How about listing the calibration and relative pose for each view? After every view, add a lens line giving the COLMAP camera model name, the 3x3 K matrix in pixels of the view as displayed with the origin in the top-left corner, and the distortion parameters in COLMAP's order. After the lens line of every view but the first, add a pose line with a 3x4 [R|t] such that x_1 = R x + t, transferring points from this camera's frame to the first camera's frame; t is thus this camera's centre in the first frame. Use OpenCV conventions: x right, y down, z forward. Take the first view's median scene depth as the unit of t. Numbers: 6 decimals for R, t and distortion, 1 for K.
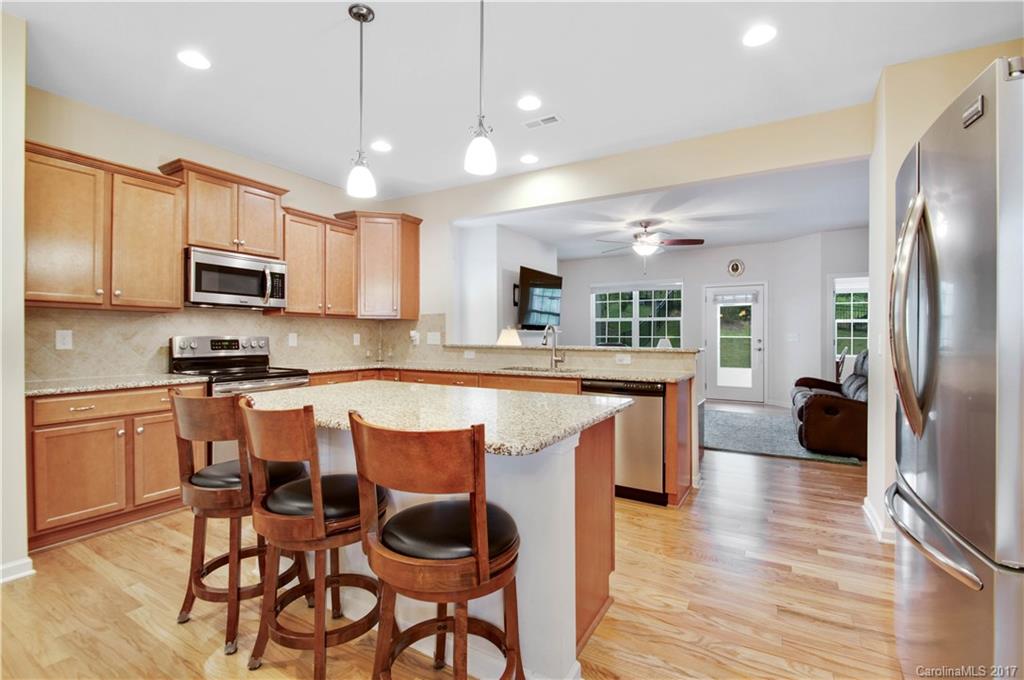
lens RADIAL K [[468.0, 0, 490.3], [0, 468.0, 339.9], [0, 0, 1]] dist [-0.002126, -0.000696]
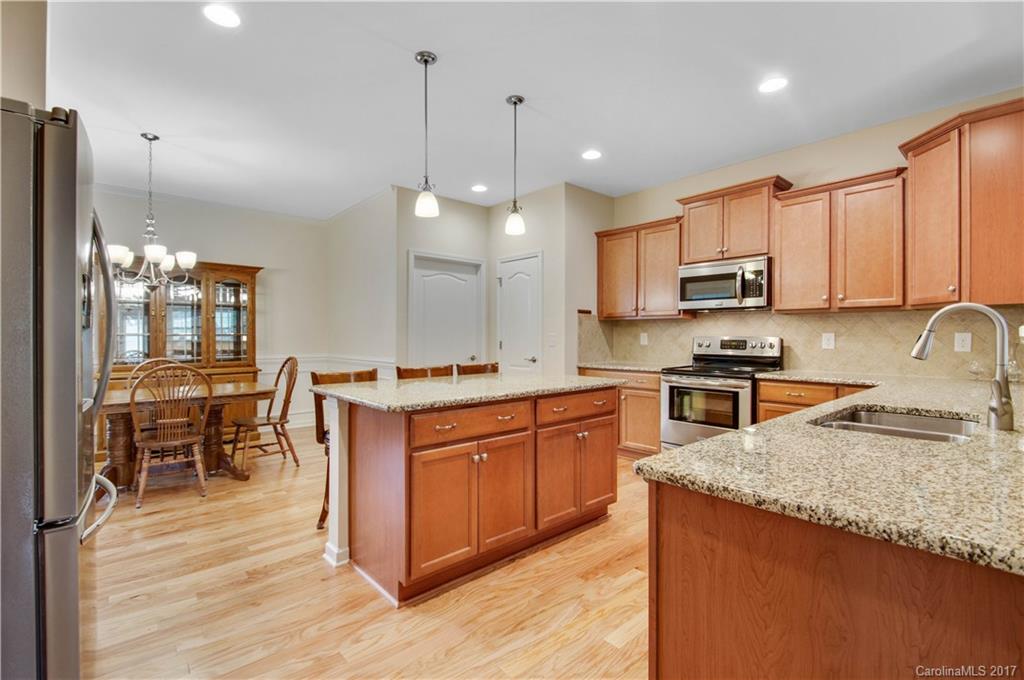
lens RADIAL K [[455.4, 0, 506.2], [0, 455.4, 336.2], [0, 0, 1]] dist [0.000997, -0.000281]
pose [[-0.287987, -0.004140, -0.957625, 0.666010], [-0.010504, 0.999944, -0.001164, -0.003095], [0.957577, 0.009723, -0.288015, 0.897451]]
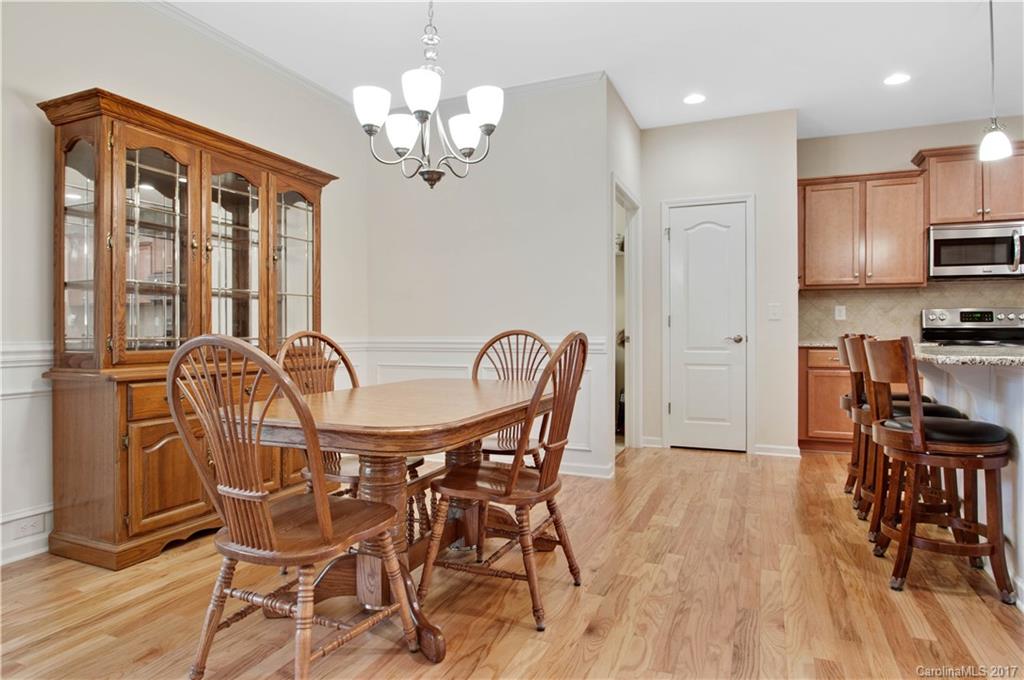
lens RADIAL K [[582.7, 0, 506.7], [0, 582.7, 332.2], [0, 0, 1]] dist [-0.034019, -0.000897]
pose [[0.135164, -0.002096, -0.990821, 0.553380], [-0.007824, 0.999964, -0.003183, 0.061863], [0.990792, 0.008182, 0.135142, -0.168052]]
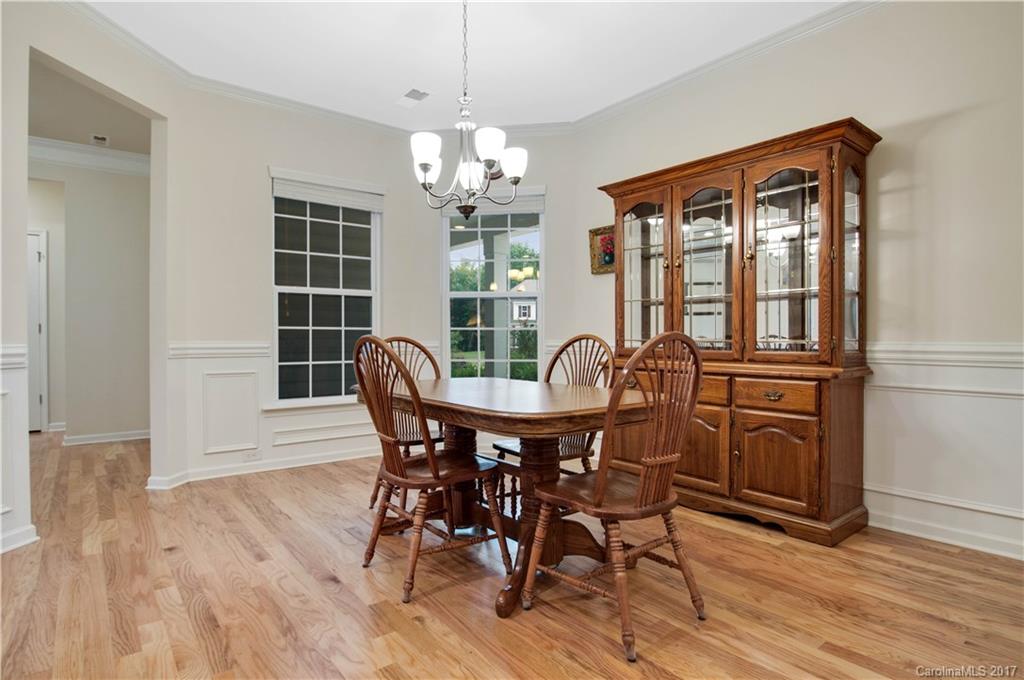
lens RADIAL K [[550.3, 0, 512.0], [0, 550.3, 340.0], [0, 0, 1]] dist [-0.000527, -0.000135]
pose [[-0.940210, -0.003913, 0.340573, -0.388532], [-0.000175, 0.999939, 0.011007, 0.060112], [-0.340596, 0.010289, -0.940153, 0.515285]]
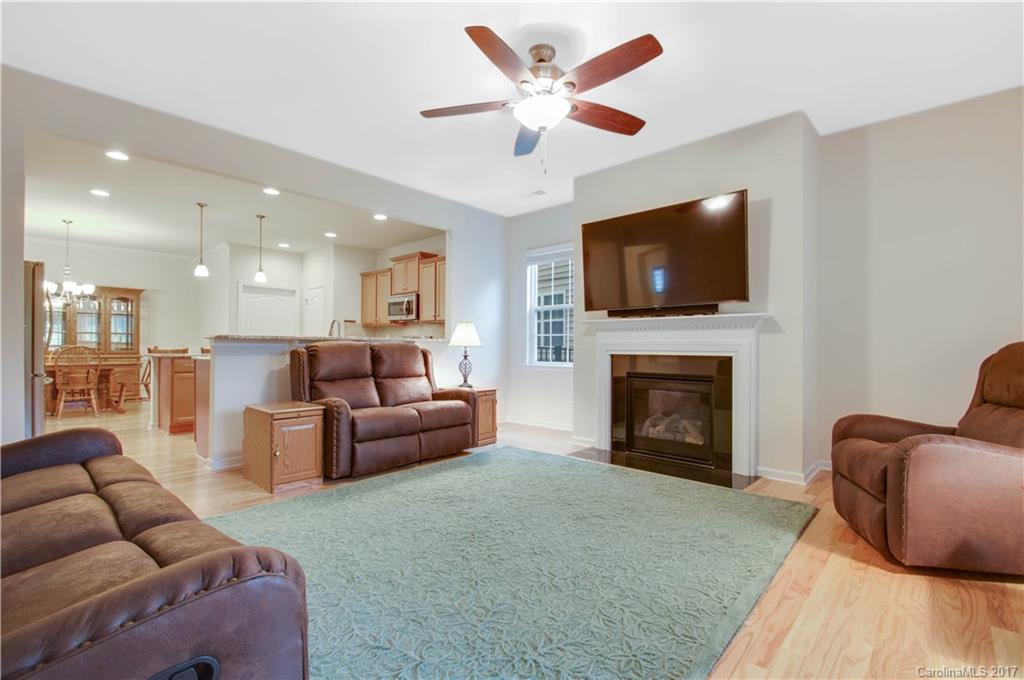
lens RADIAL K [[460.8, 0, 509.8], [0, 460.8, 347.1], [0, 0, 1]] dist [0.000667, -0.010174]
pose [[-0.185788, -0.006080, -0.982571, 1.419108], [-0.018091, 0.999833, -0.002766, 0.041468], [0.982423, 0.017262, -0.185867, 1.974112]]
